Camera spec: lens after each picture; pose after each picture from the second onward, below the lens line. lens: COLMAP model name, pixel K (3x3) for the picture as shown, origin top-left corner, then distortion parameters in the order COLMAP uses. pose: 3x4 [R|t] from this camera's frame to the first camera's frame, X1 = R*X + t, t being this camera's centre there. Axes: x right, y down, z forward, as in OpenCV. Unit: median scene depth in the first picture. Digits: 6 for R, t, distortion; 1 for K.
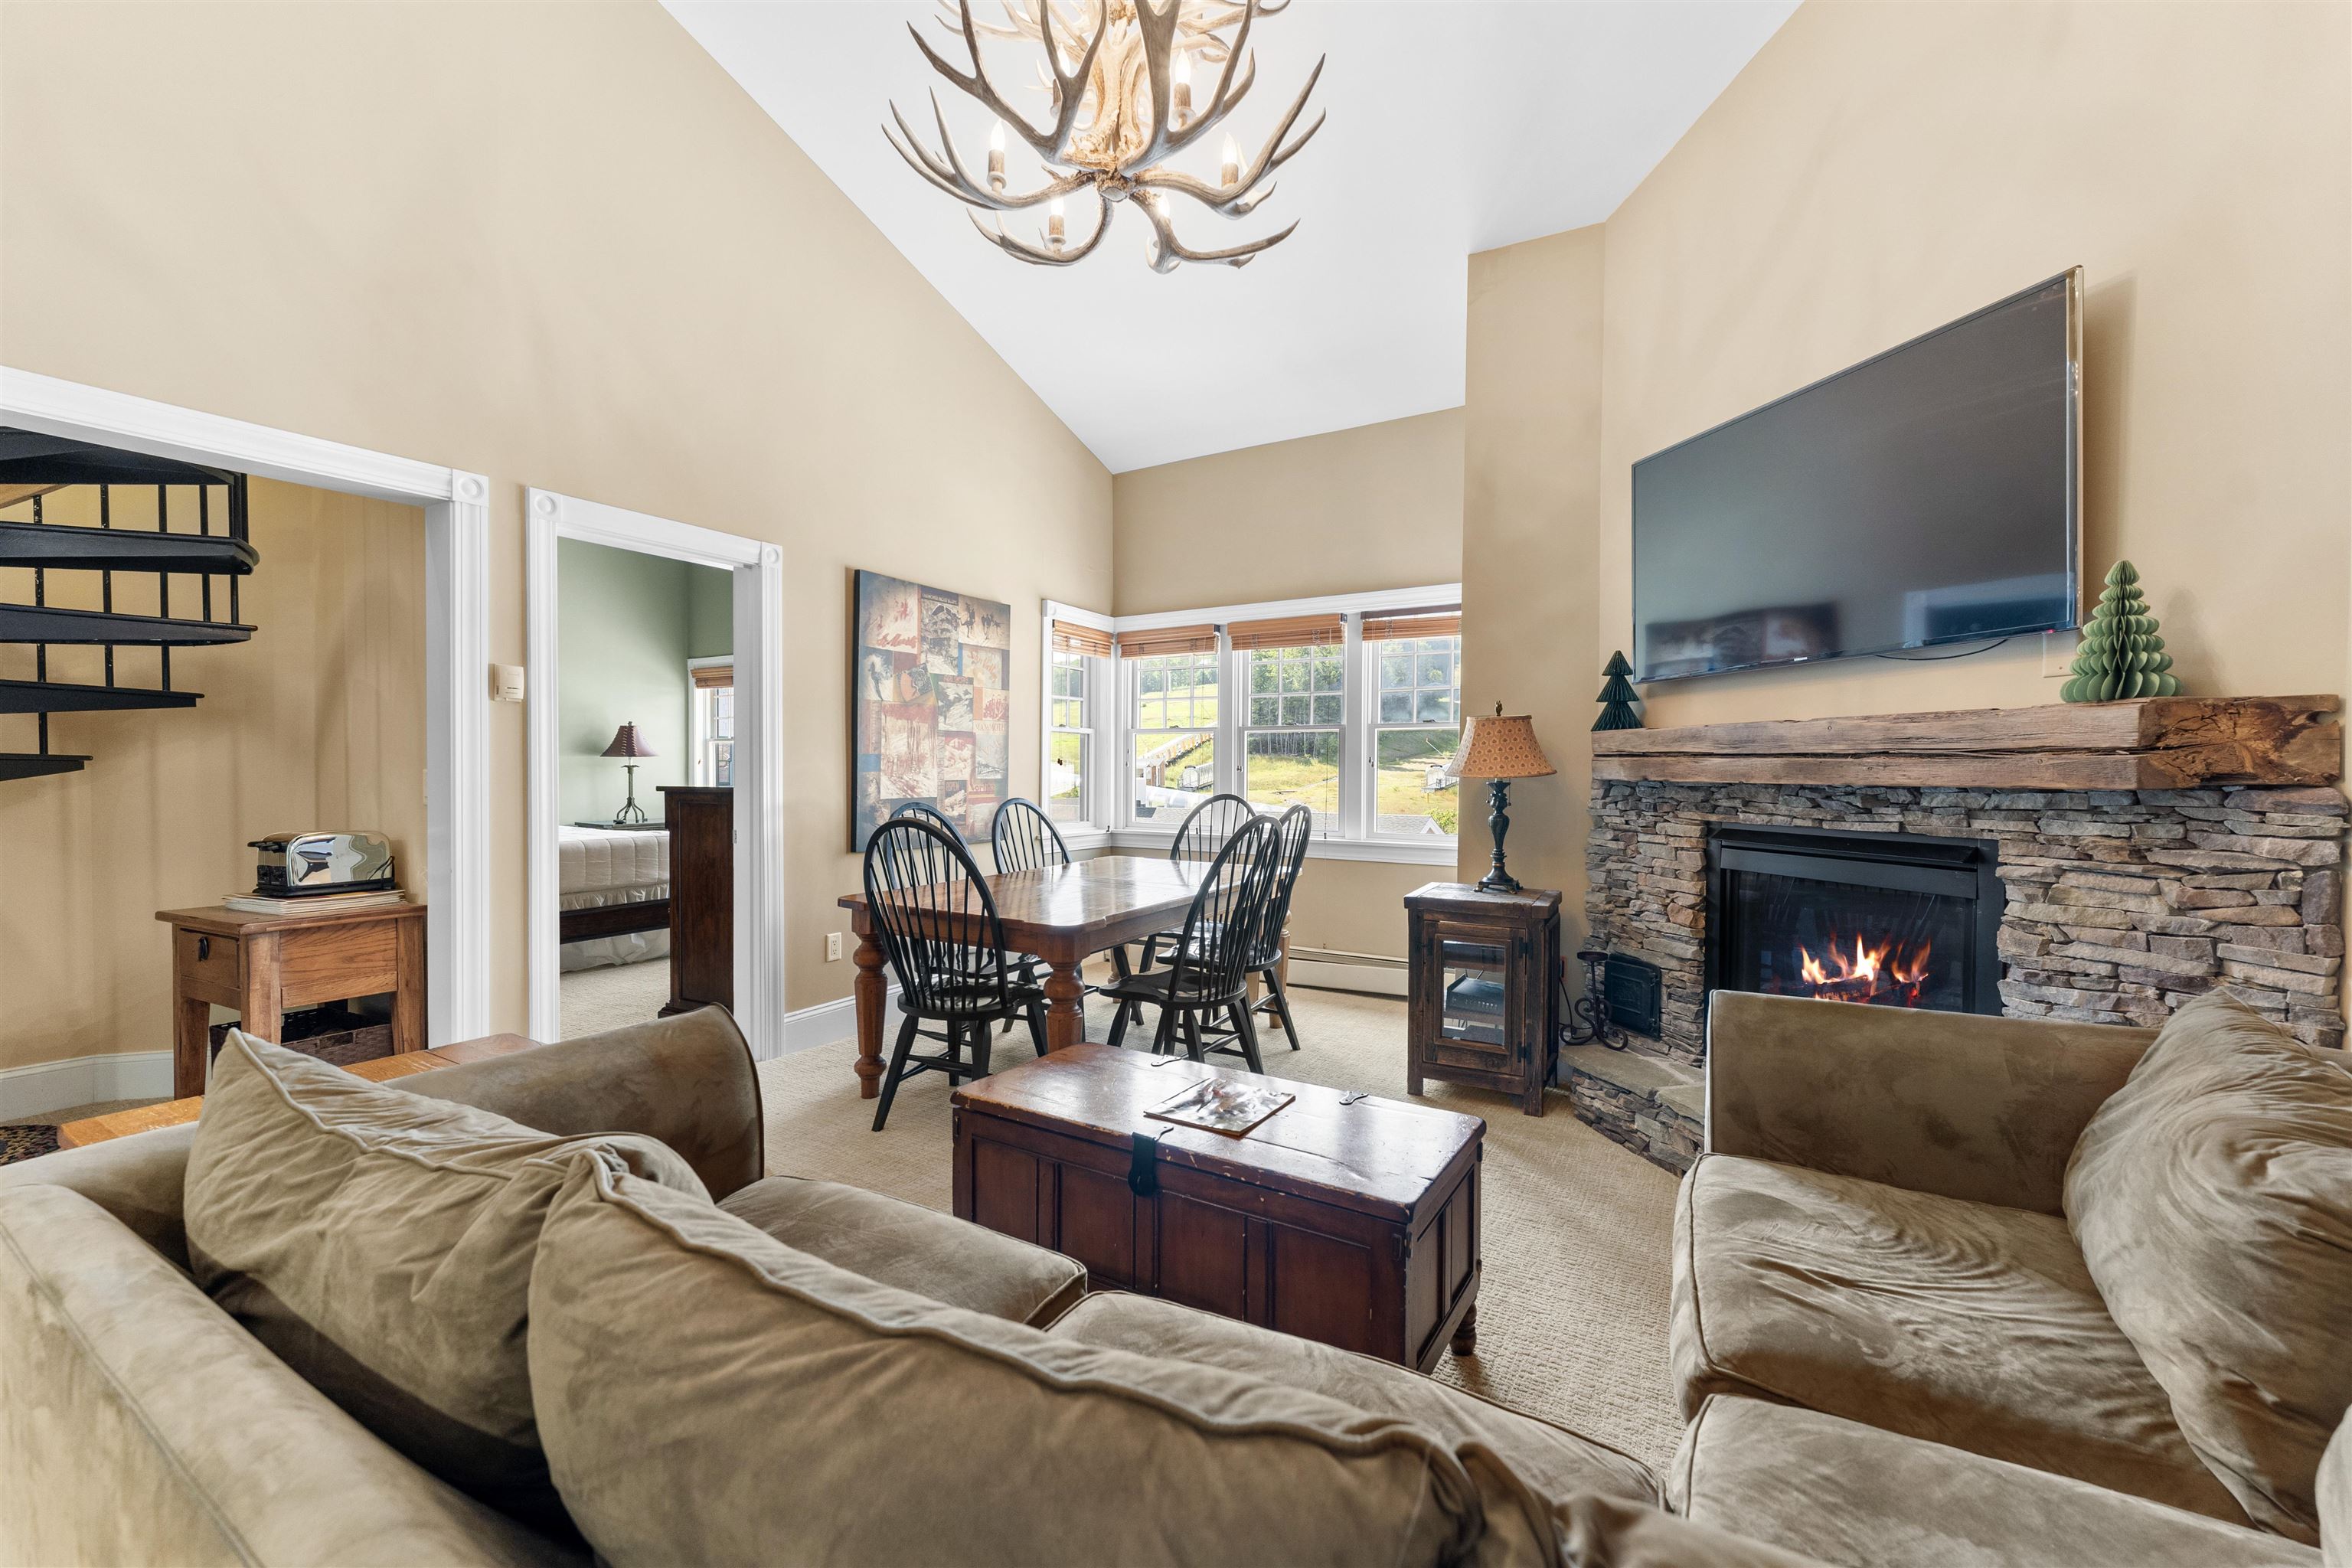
lens RADIAL K [[952.7, 0, 1177.8], [0, 952.7, 786.5], [0, 0, 1]] dist [0.000864, 0.000123]
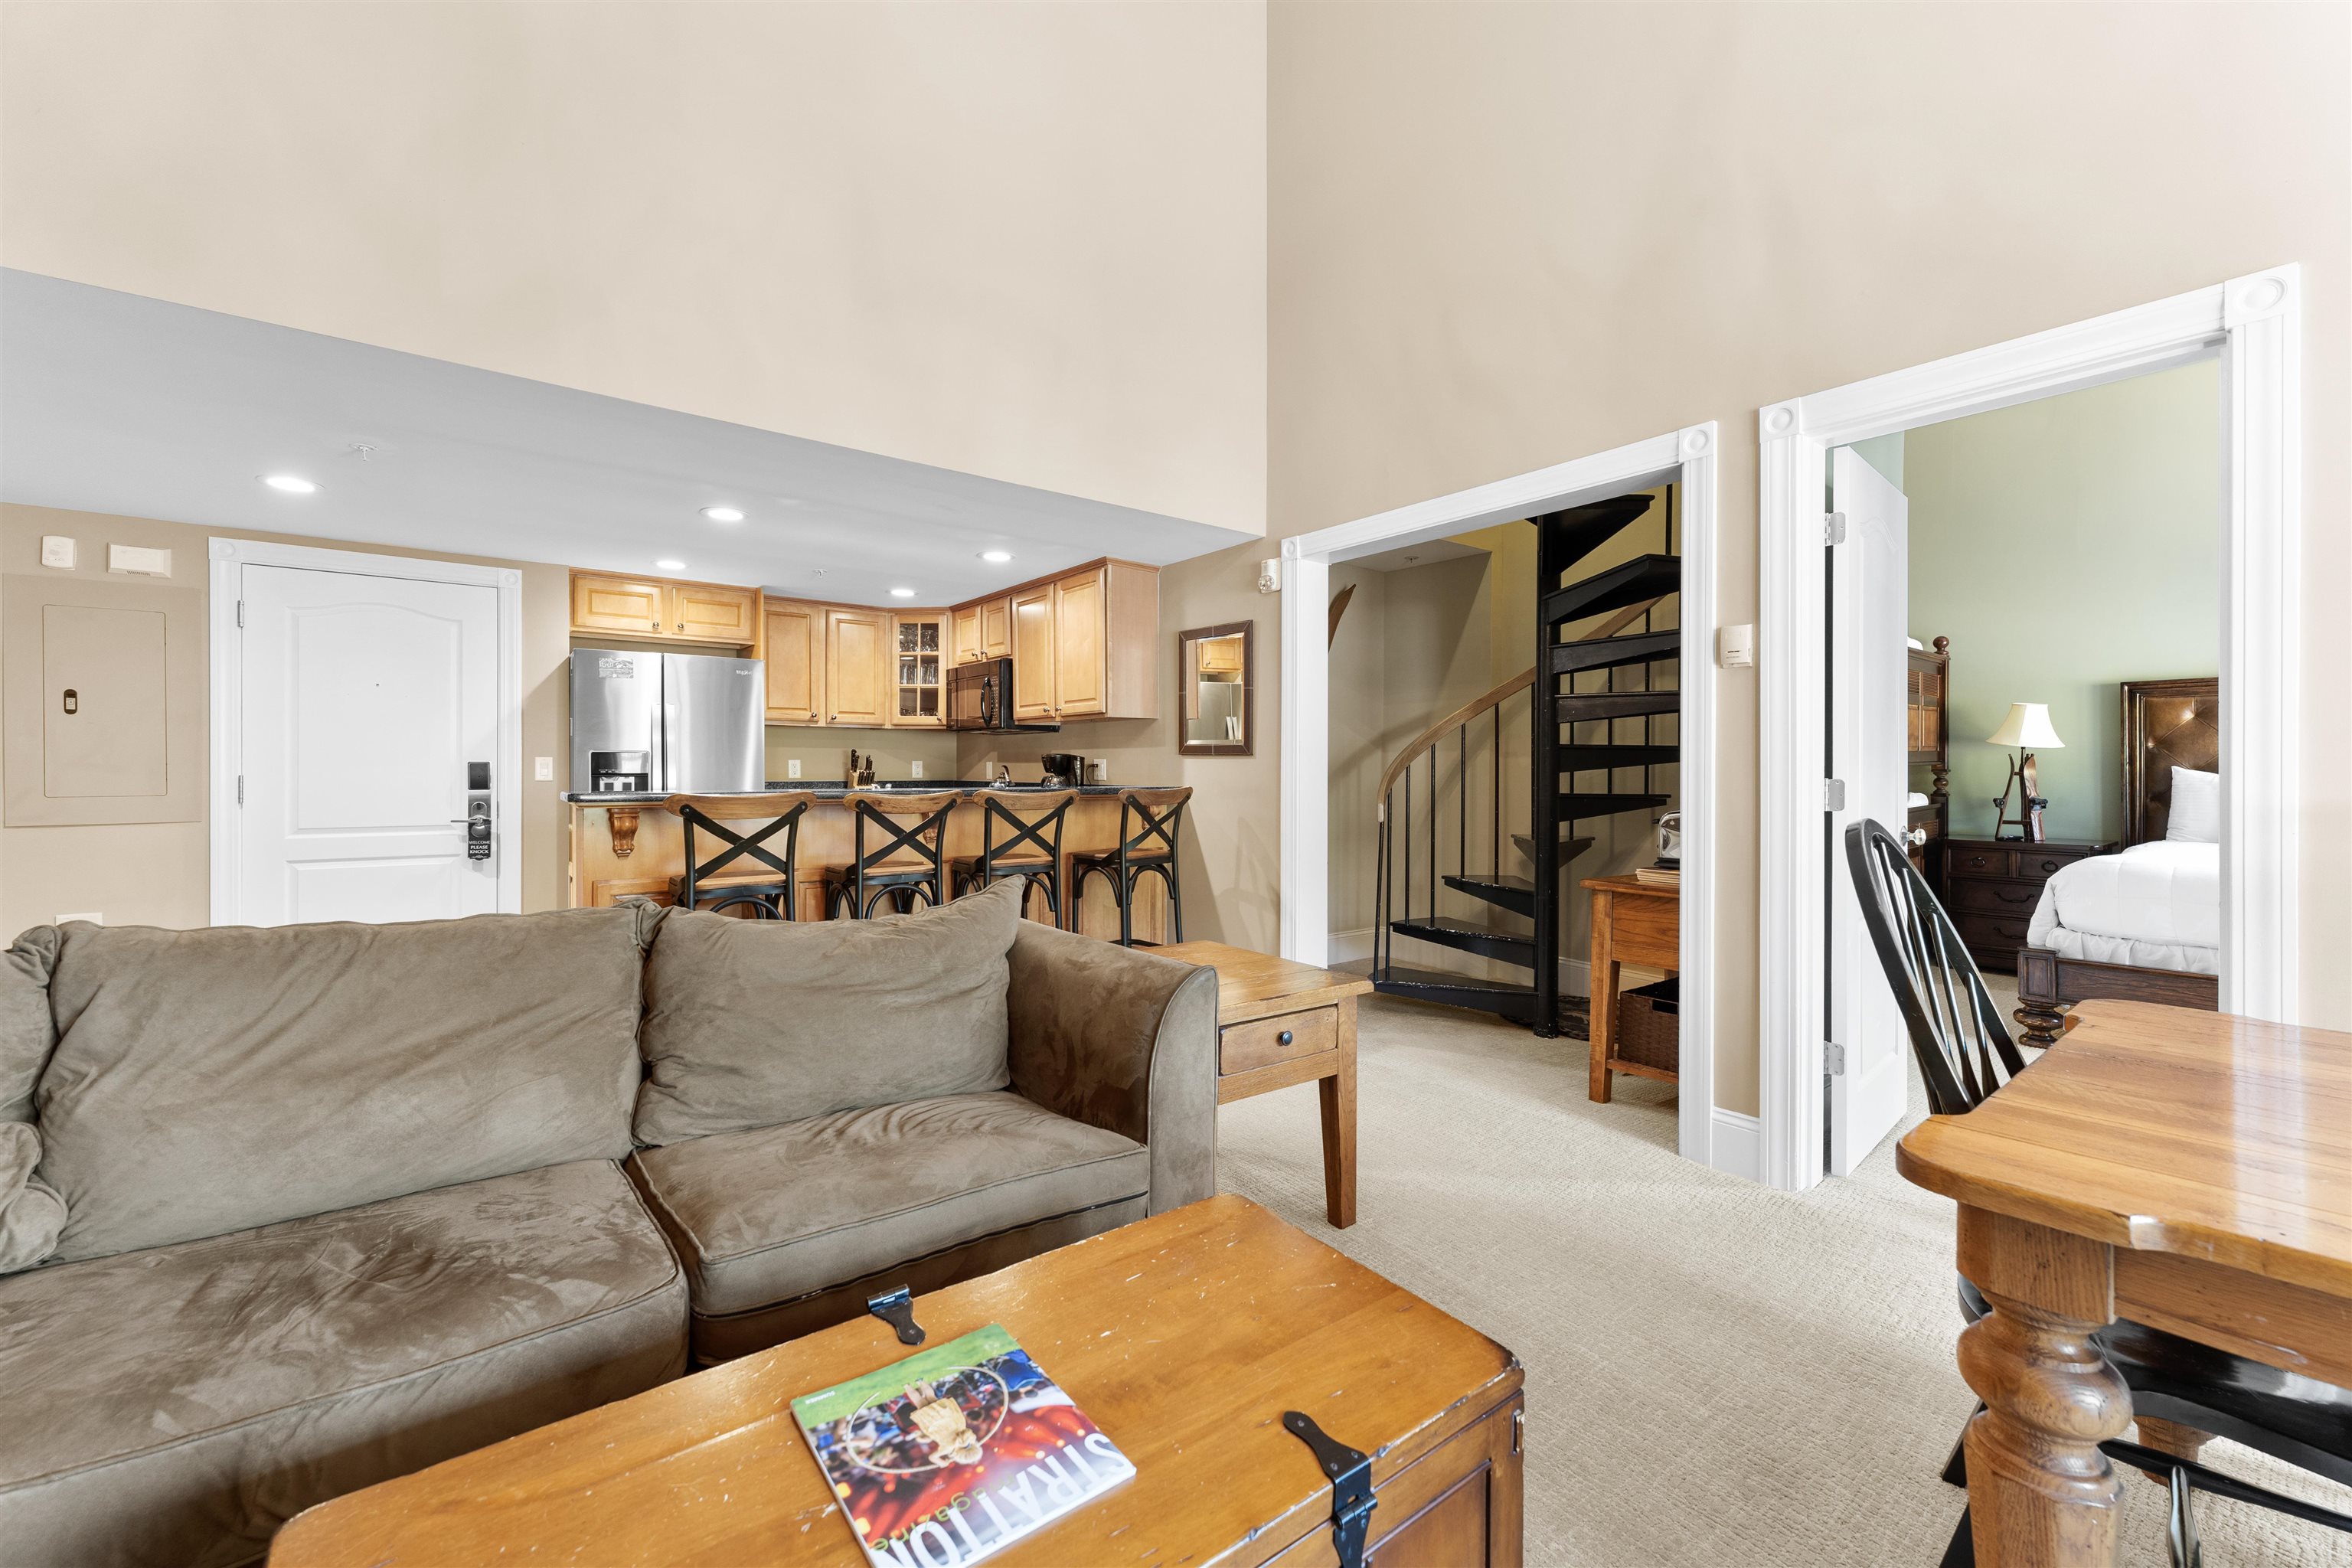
lens RADIAL K [[952.7, 0, 1180.9], [0, 952.7, 773.6], [0, 0, 1]] dist [0.000864, 0.000123]
pose [[-0.381148, -0.001735, -0.924512, 0.290861], [-0.009759, 0.999950, 0.002147, 0.010157], [0.924463, 0.009841, -0.381146, 0.862299]]
